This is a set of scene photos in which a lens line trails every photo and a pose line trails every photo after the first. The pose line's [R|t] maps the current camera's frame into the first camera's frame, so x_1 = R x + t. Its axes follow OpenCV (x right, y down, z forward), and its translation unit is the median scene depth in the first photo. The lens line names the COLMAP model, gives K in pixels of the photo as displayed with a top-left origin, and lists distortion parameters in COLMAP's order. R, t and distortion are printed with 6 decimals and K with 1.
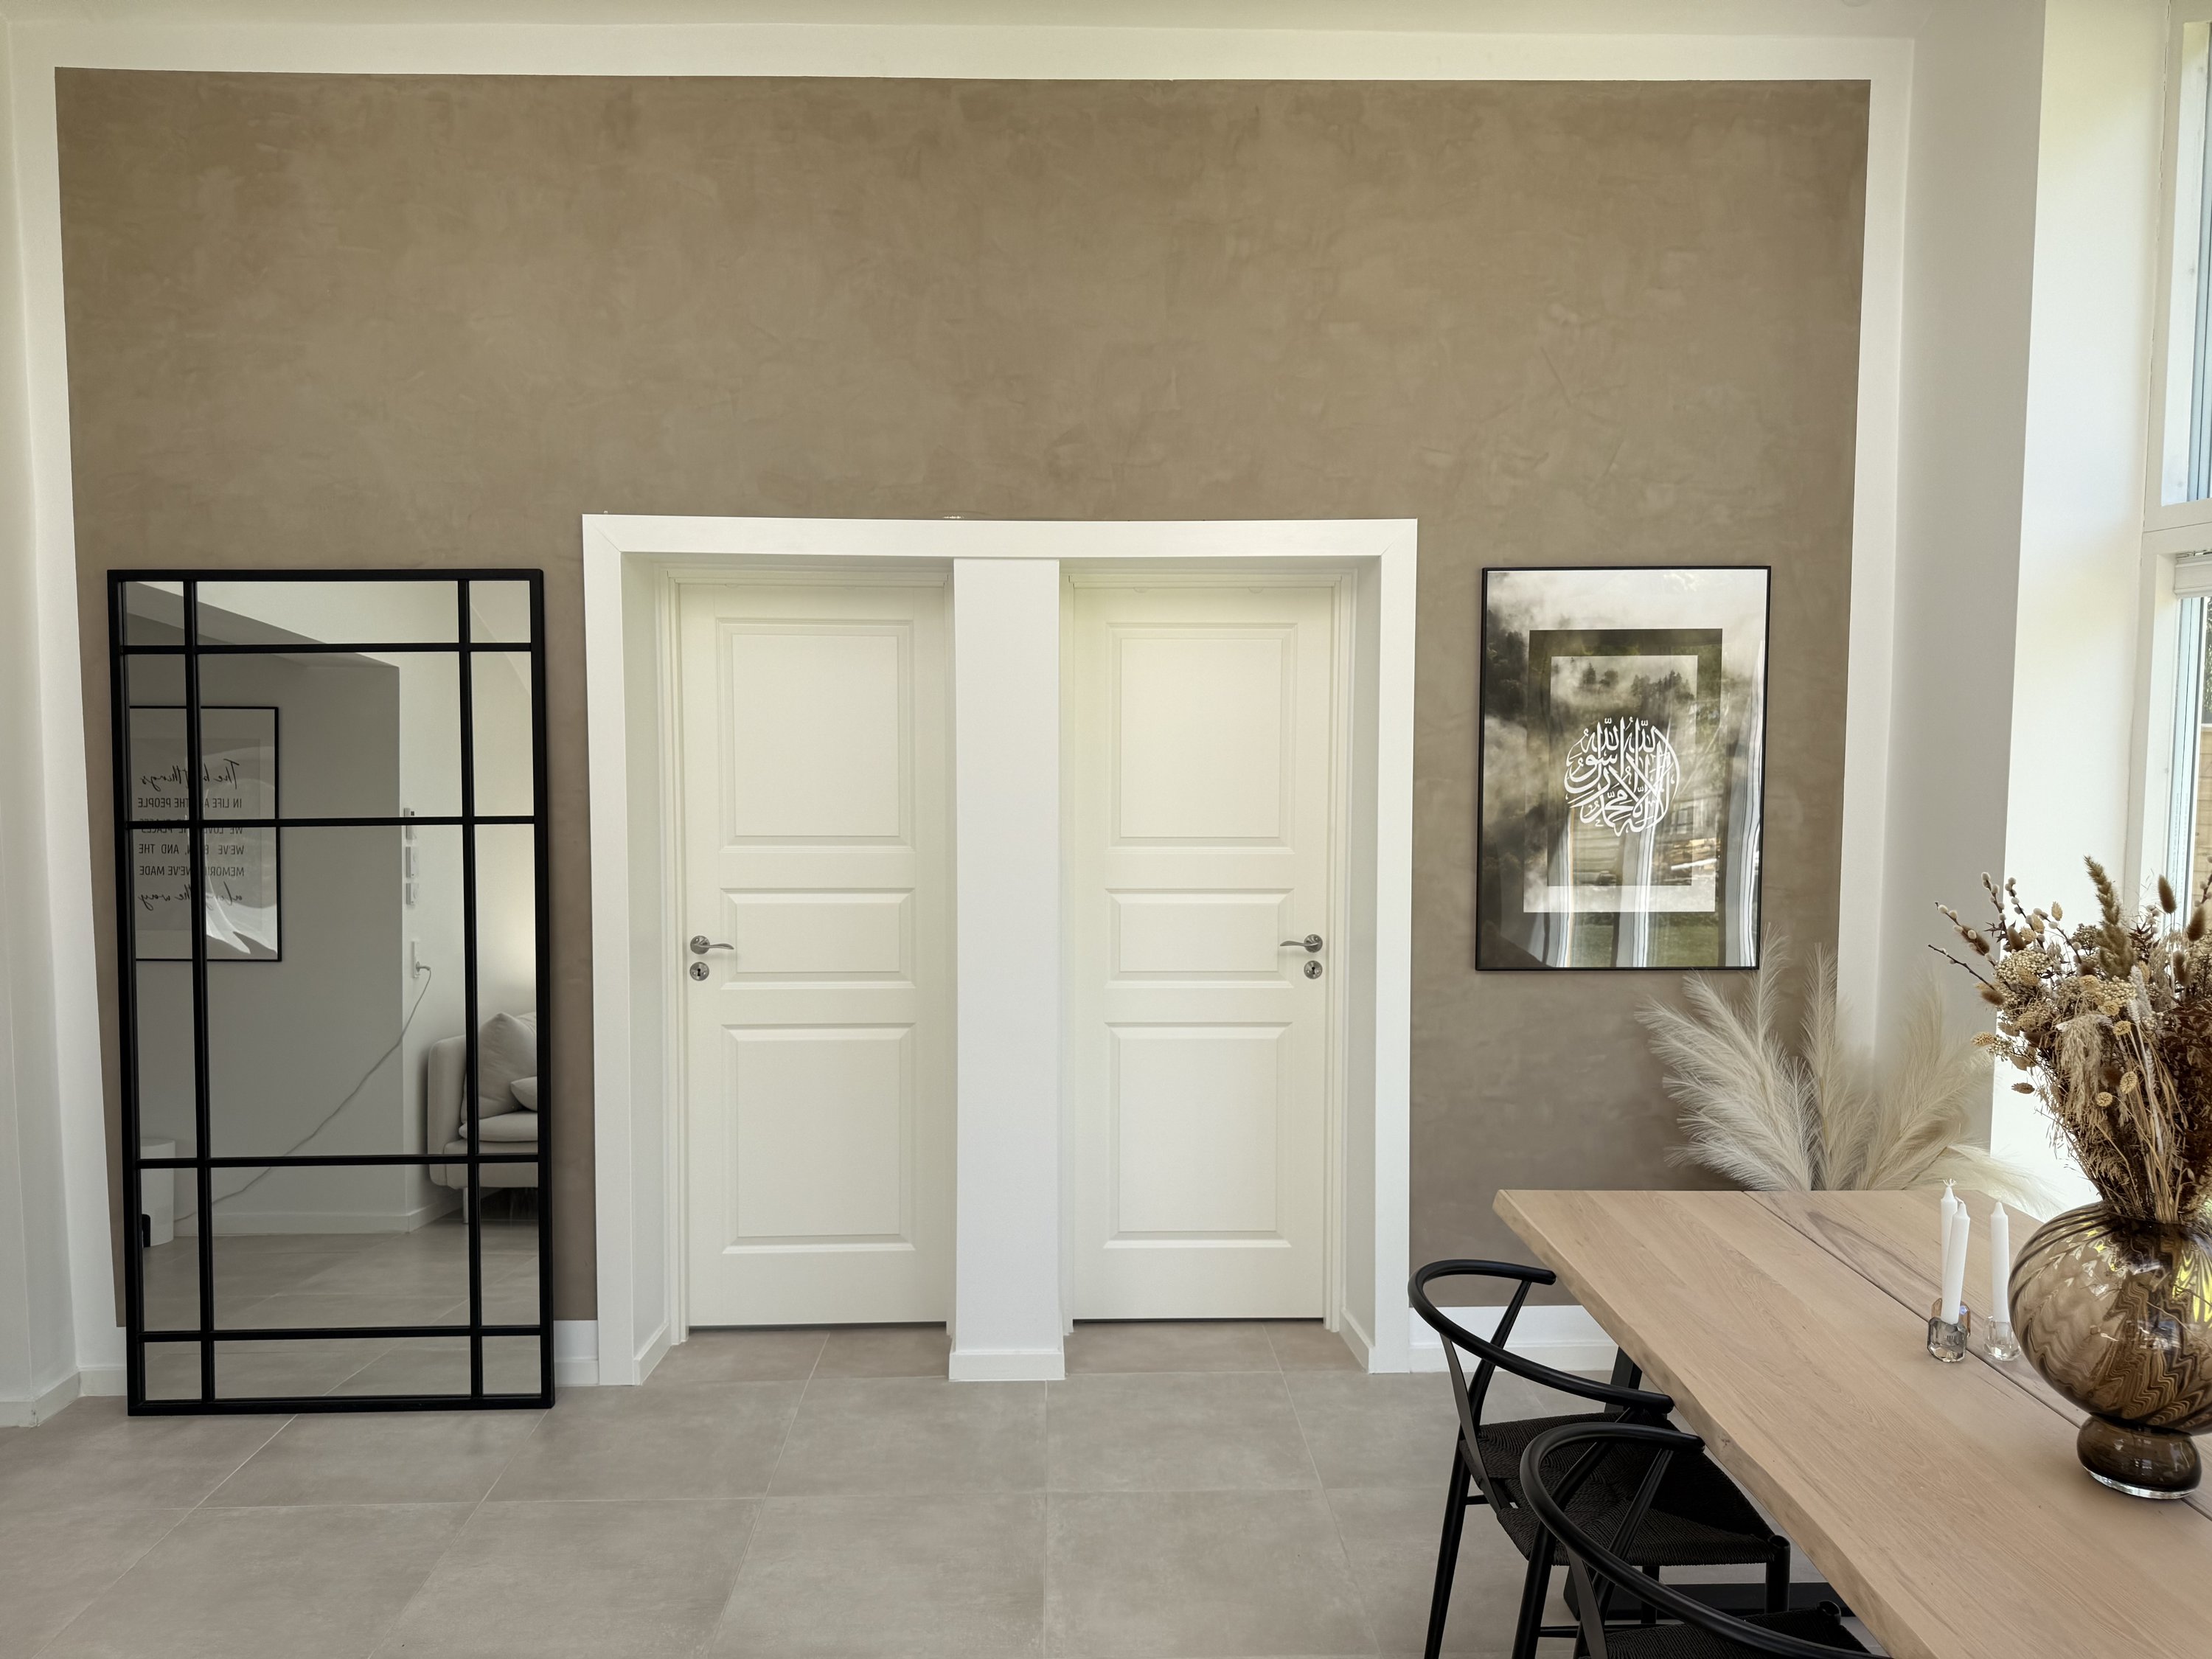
lens RADIAL K [[1580.7, 0, 1106.0], [0, 1580.7, 829.5], [0, 0, 1]] dist [0.147280, -0.244032]
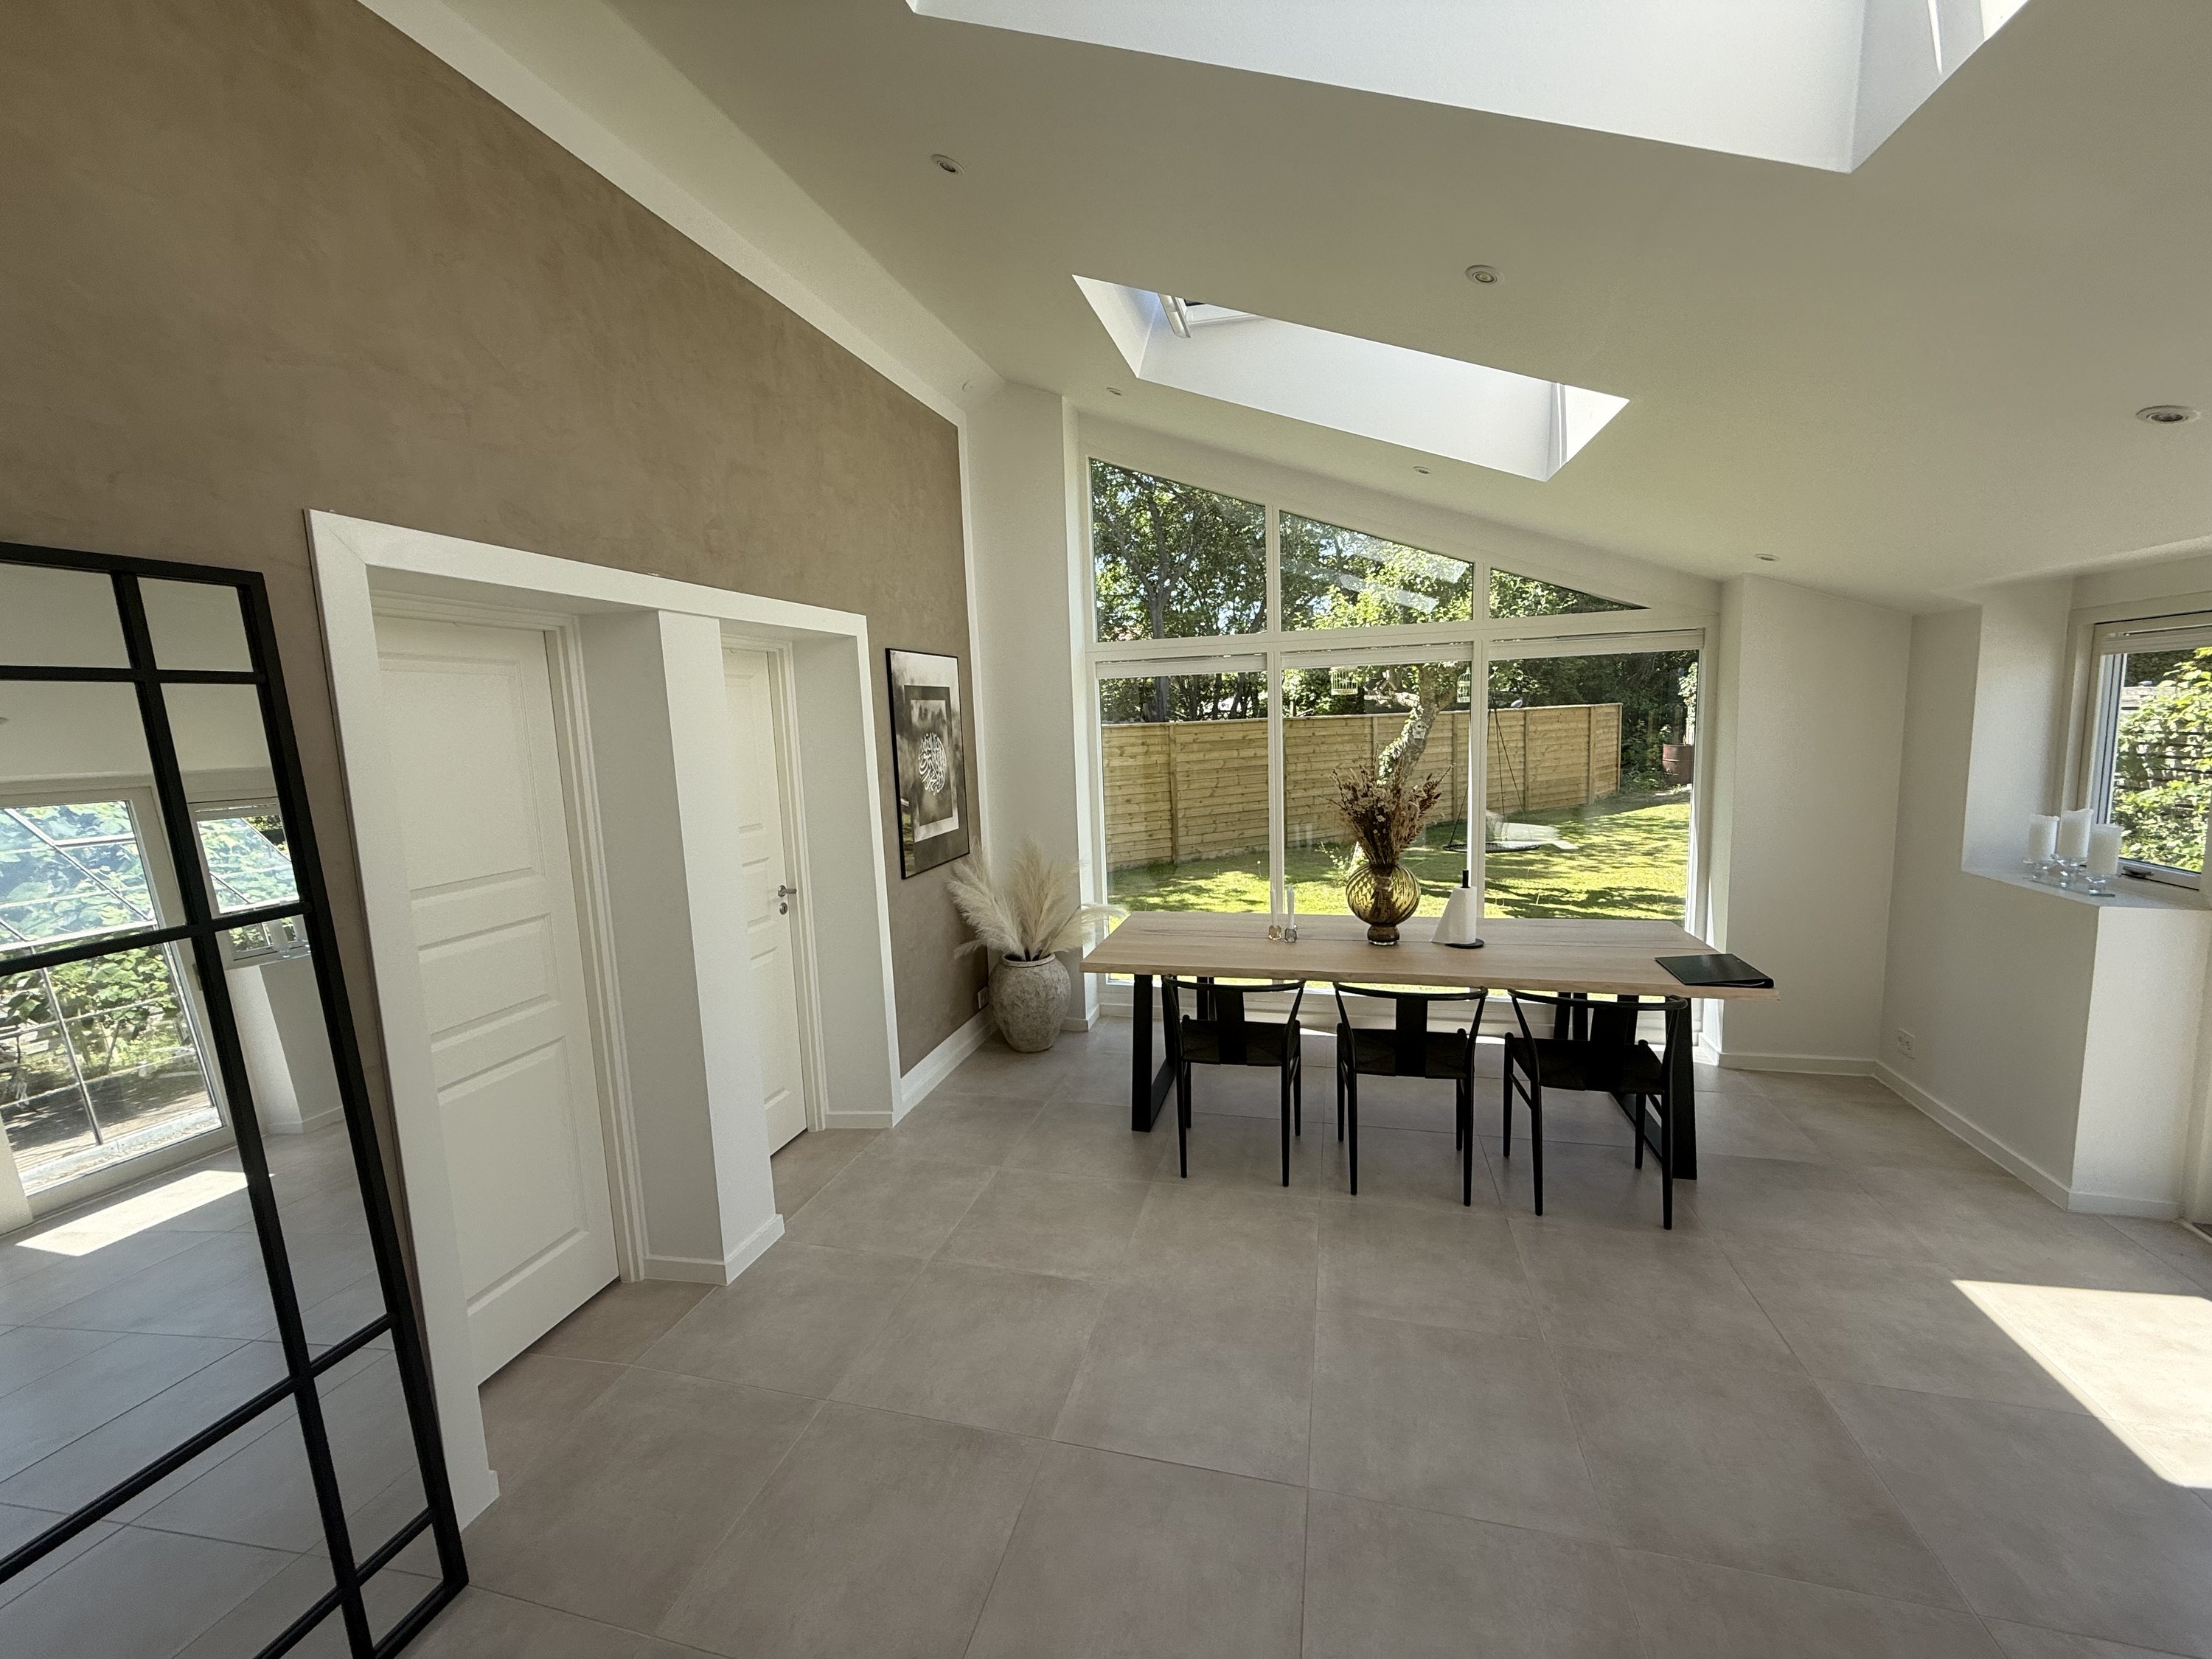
lens RADIAL K [[882.8, 0, 1106.0], [0, 882.8, 829.5], [0, 0, 1]] dist [0.001681, 0.000008]
pose [[0.286175, -0.132433, 0.948981, -0.636815], [0.111113, 0.988308, 0.104414, -0.043742], [-0.951713, 0.075563, 0.297544, 0.510569]]
